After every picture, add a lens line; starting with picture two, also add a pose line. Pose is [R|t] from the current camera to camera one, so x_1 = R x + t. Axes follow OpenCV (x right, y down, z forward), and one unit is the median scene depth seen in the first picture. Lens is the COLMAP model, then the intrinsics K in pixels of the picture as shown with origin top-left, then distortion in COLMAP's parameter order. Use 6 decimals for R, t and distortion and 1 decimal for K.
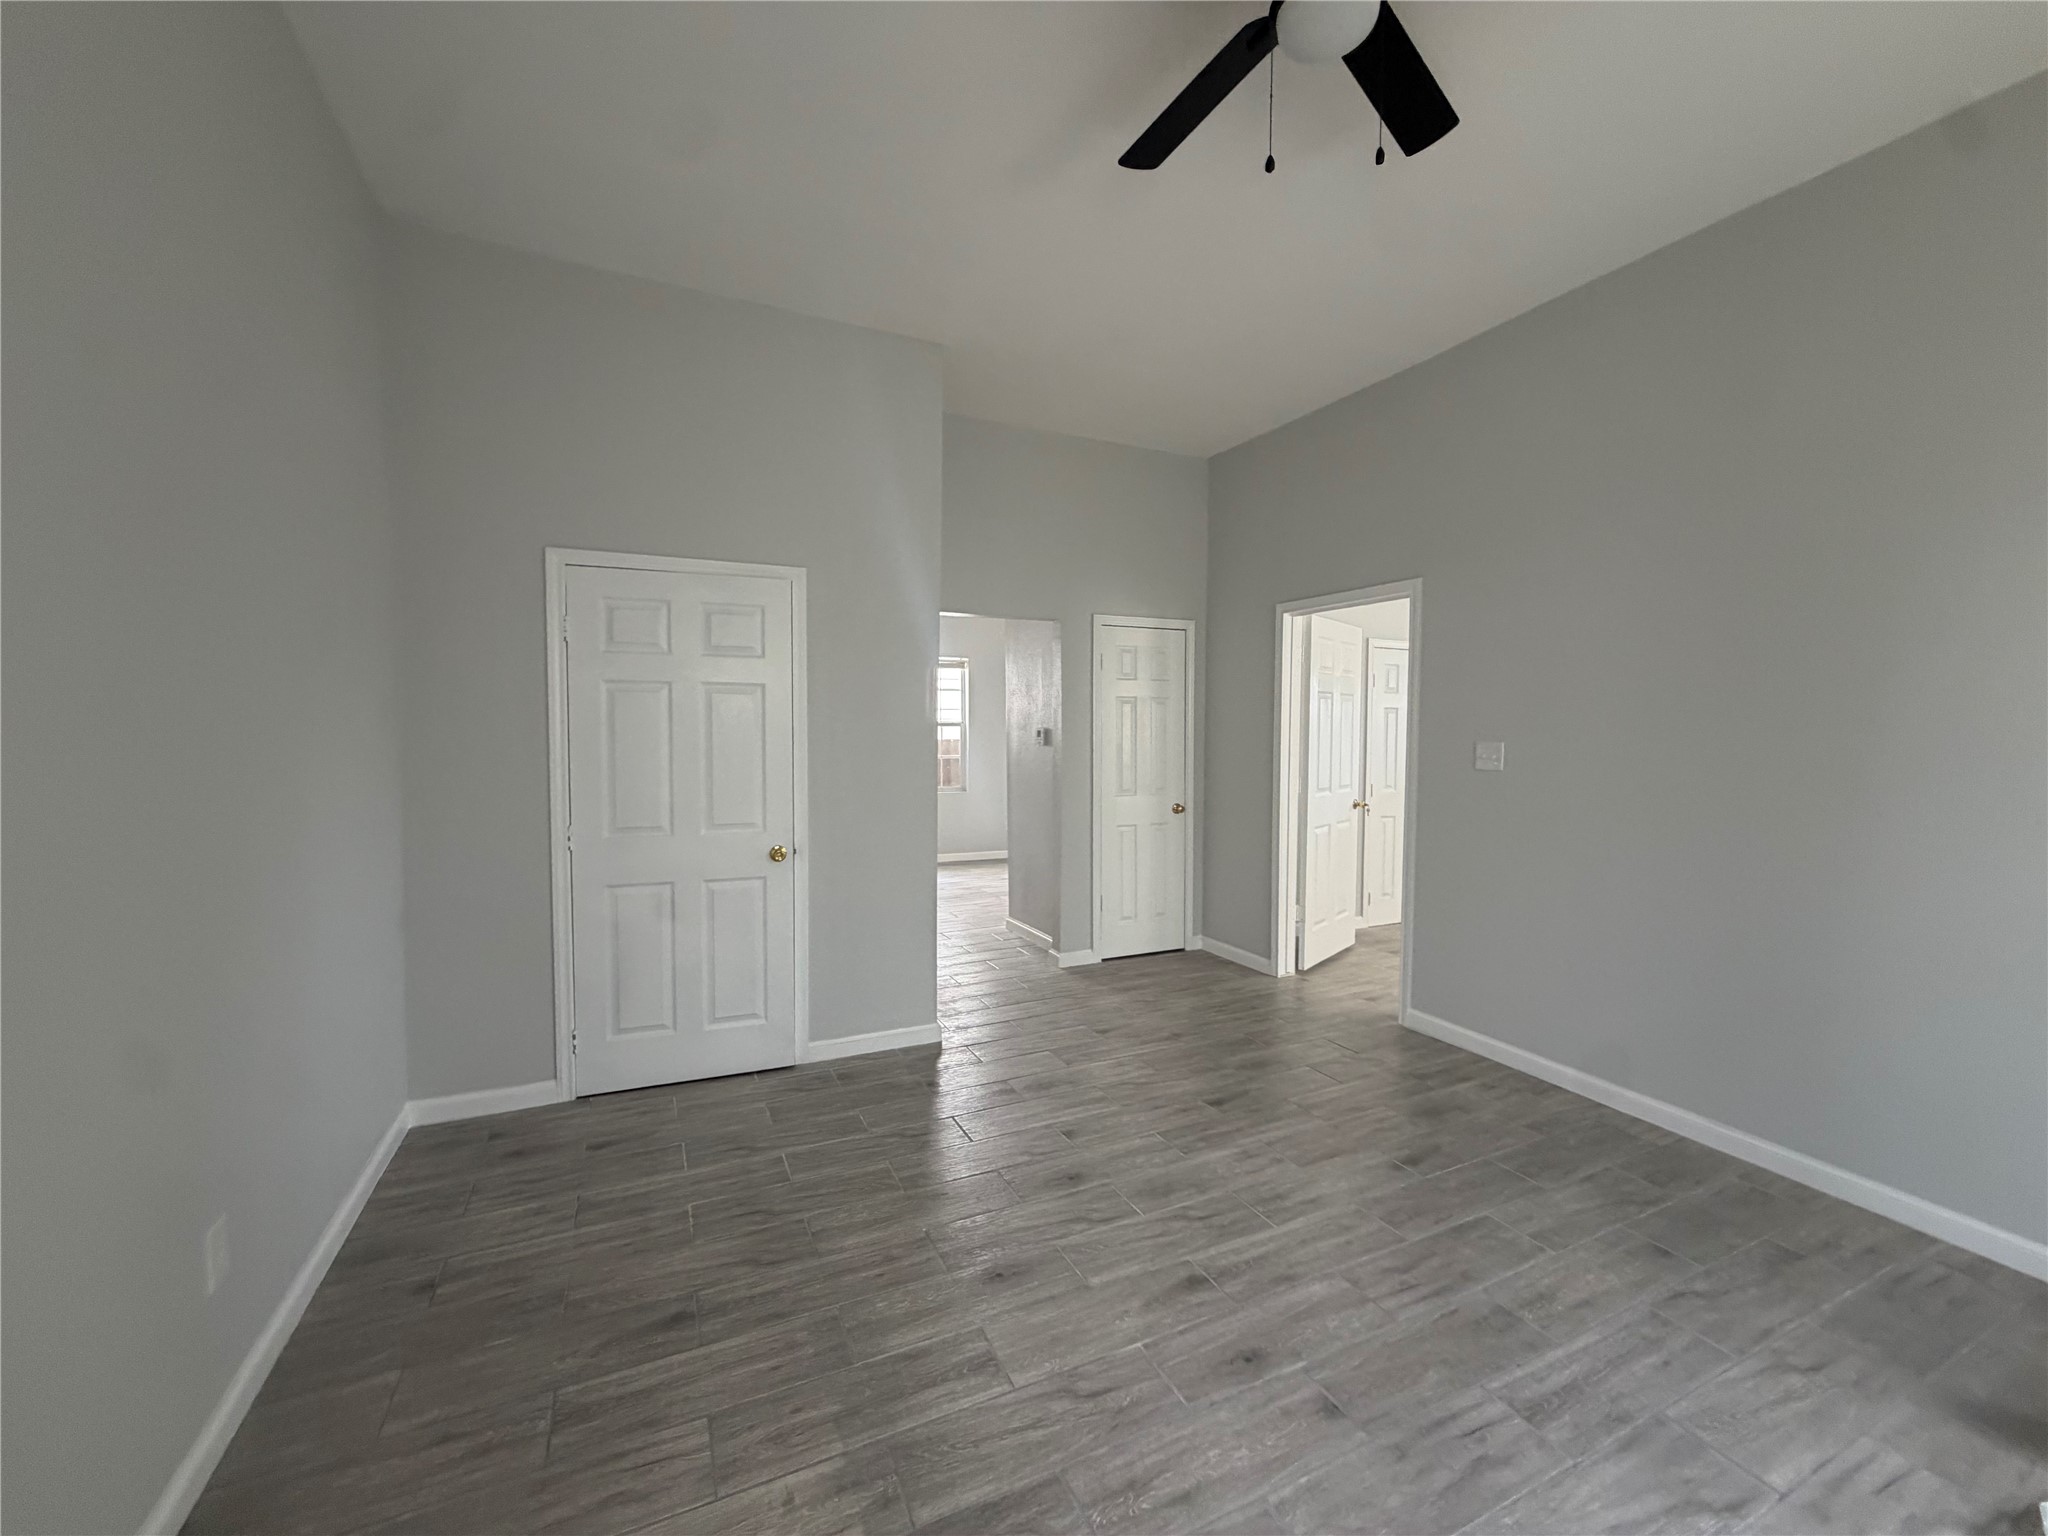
lens RADIAL K [[818.5, 0, 1015.3], [0, 818.5, 767.2], [0, 0, 1]] dist [0.000384, 0.000535]
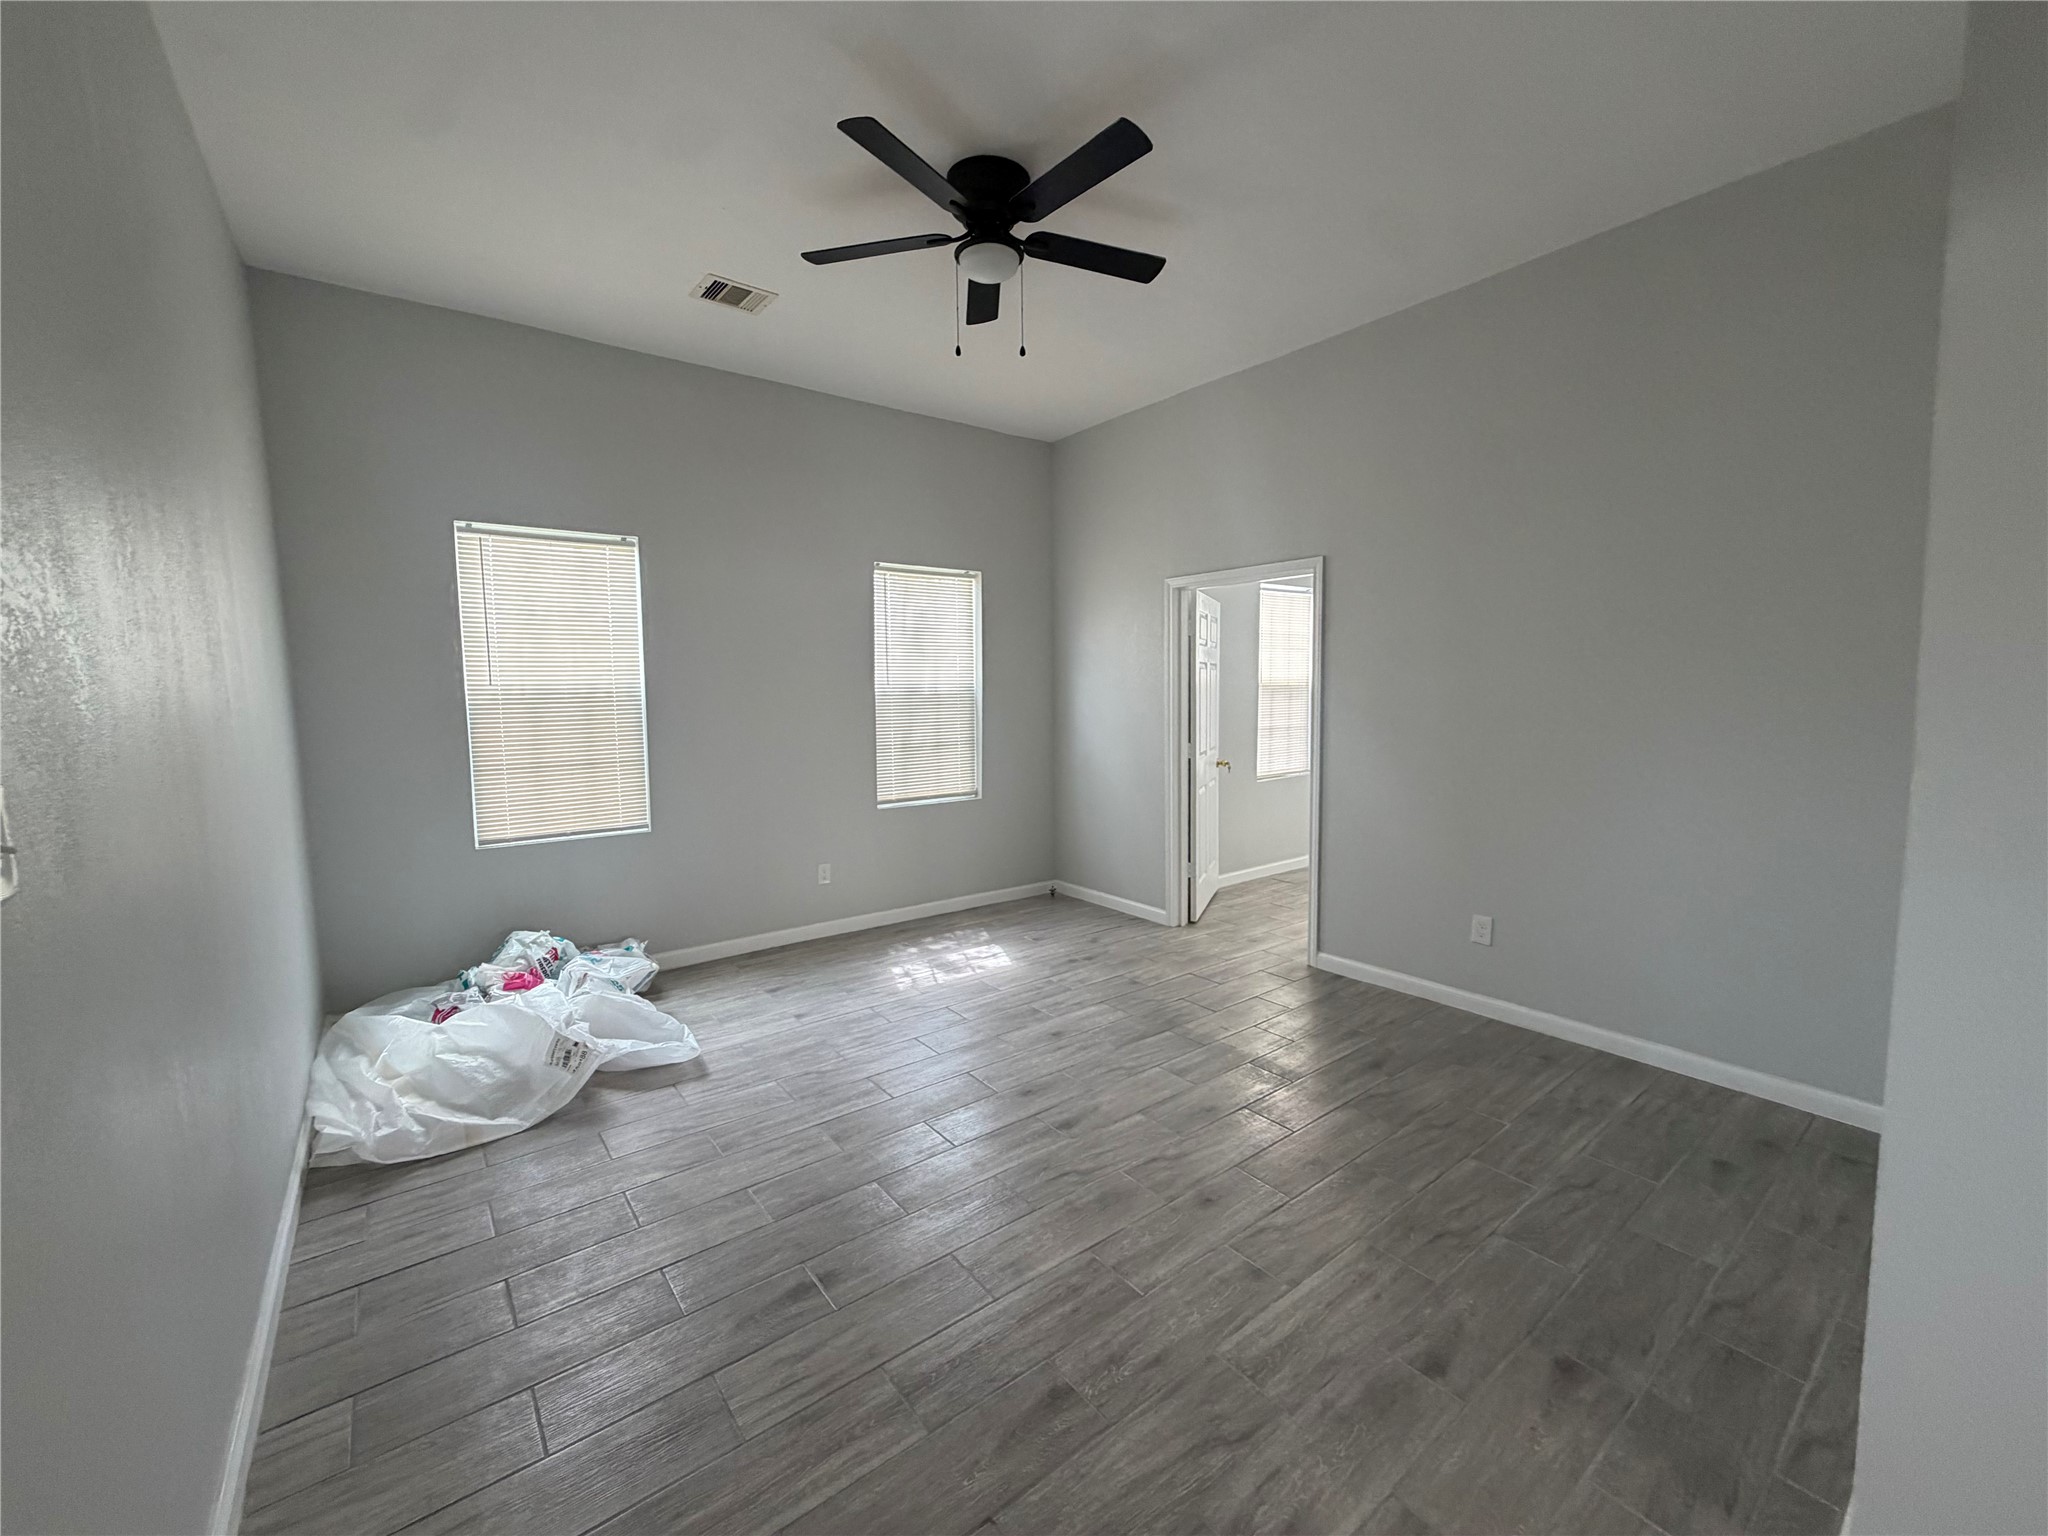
lens RADIAL K [[818.5, 0, 1015.3], [0, 818.5, 767.2], [0, 0, 1]] dist [0.000384, 0.000535]
pose [[-0.976355, 0.027854, -0.214373, 0.476539], [-0.003073, 0.989776, 0.142601, -0.102858], [0.216153, 0.139888, -0.966286, 1.834122]]
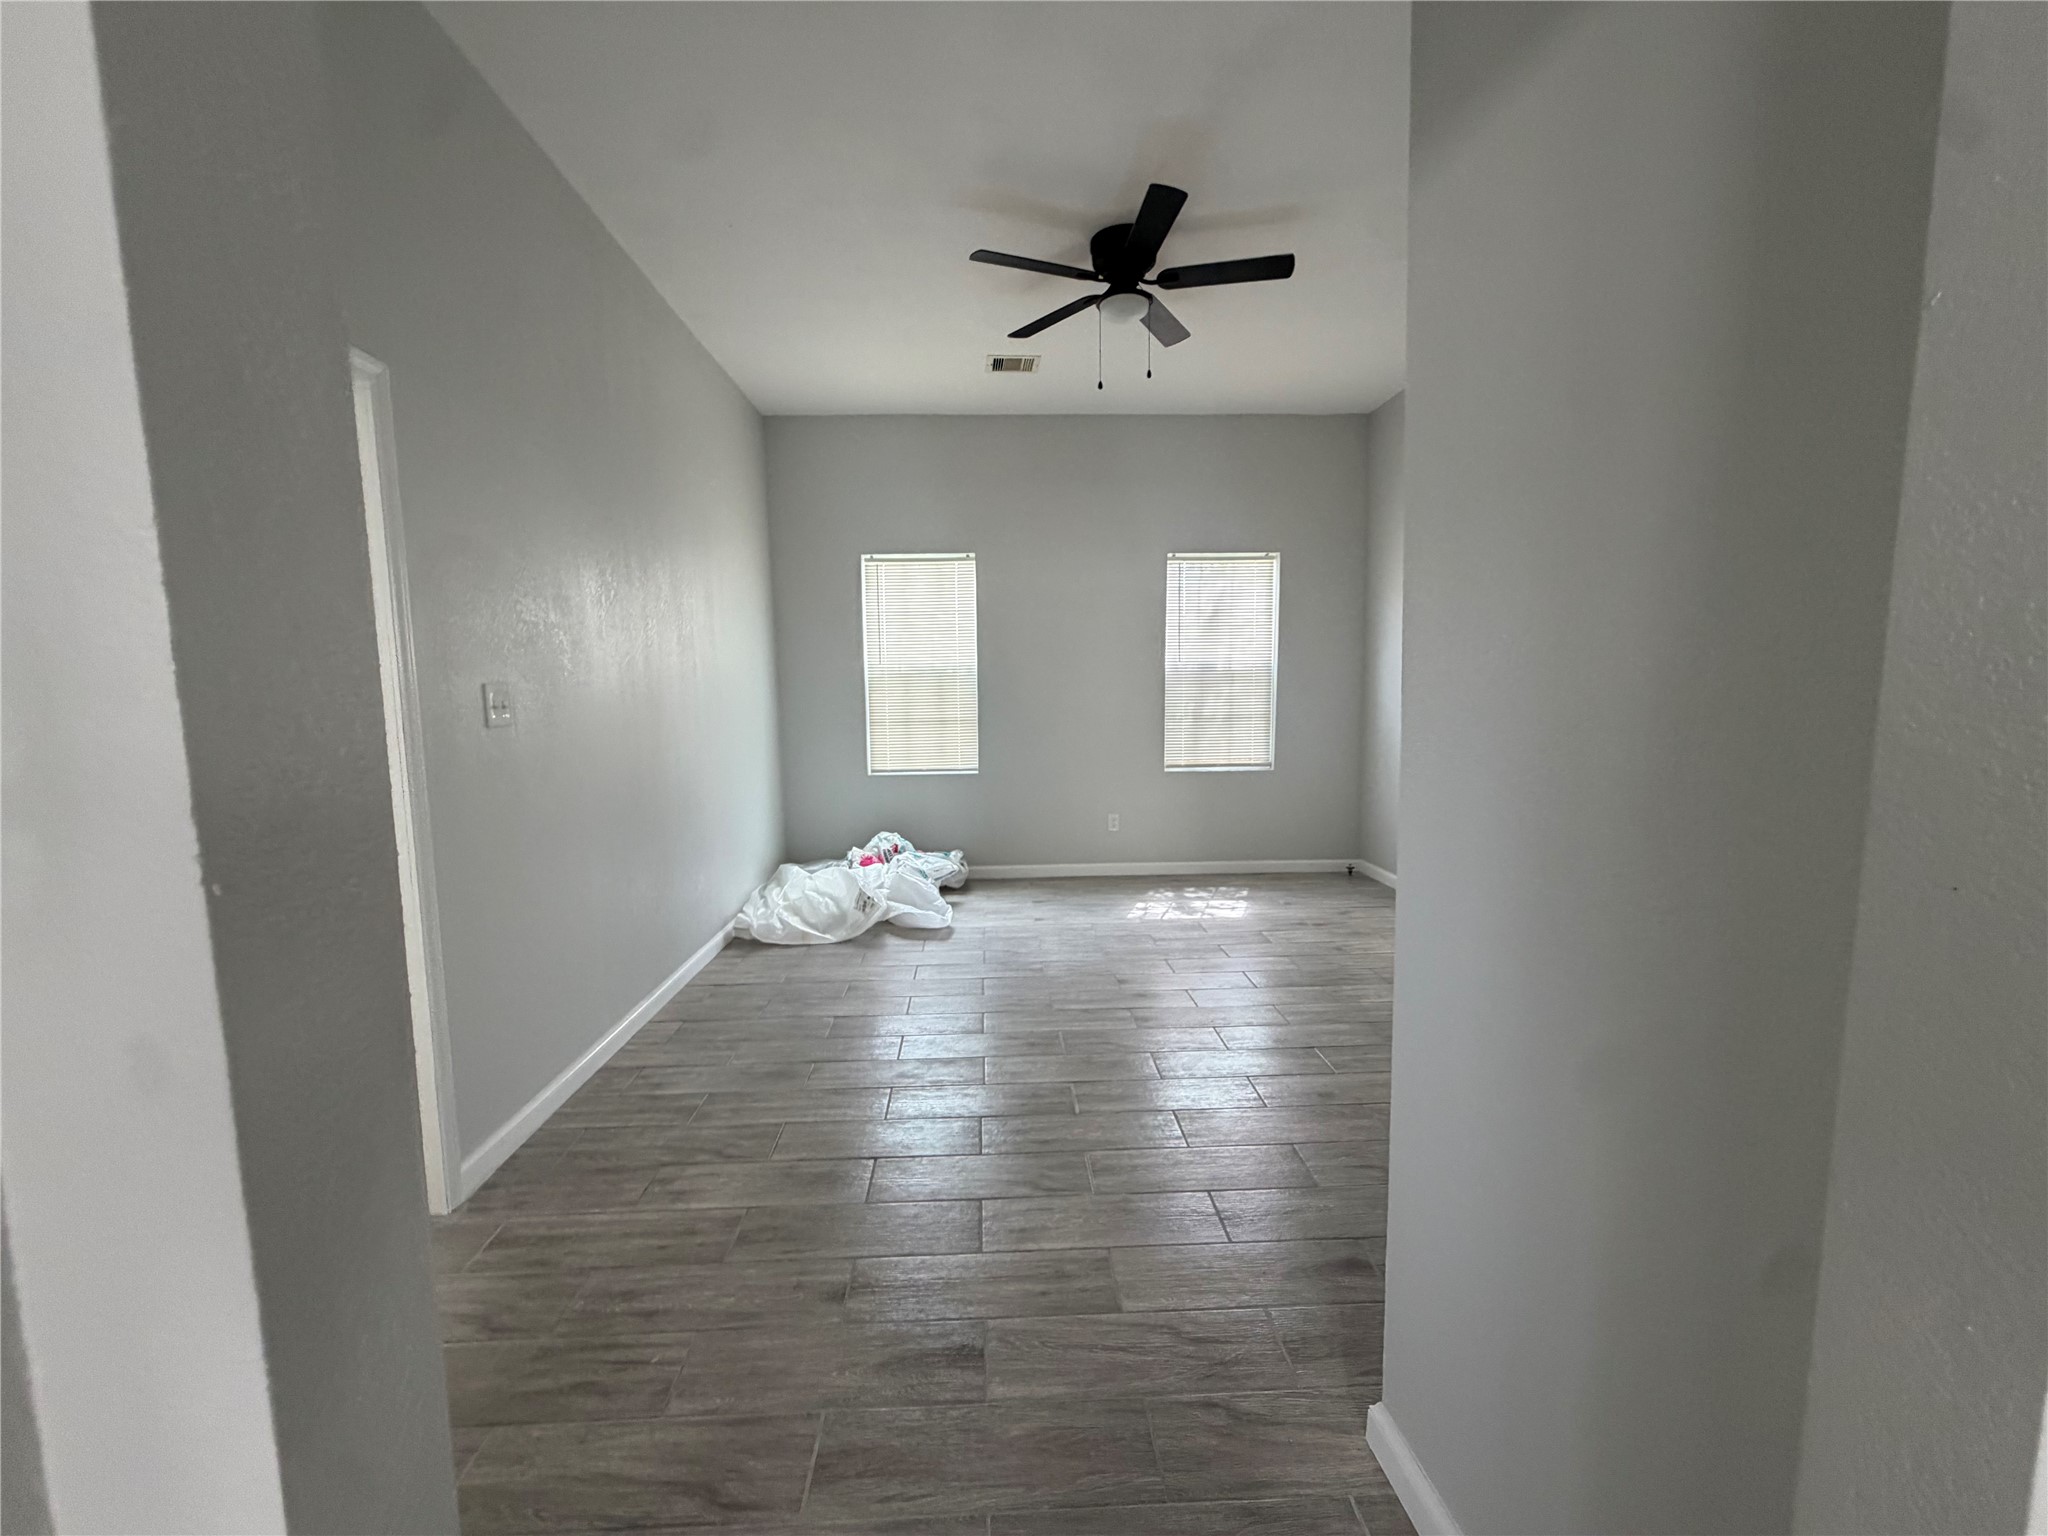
lens RADIAL K [[818.5, 0, 1015.3], [0, 818.5, 767.2], [0, 0, 1]] dist [0.000384, 0.000535]
pose [[-0.924432, -0.028466, 0.380282, -0.112484], [0.029750, 0.988788, 0.146336, -0.071735], [-0.380183, 0.146591, -0.913220, 2.081341]]
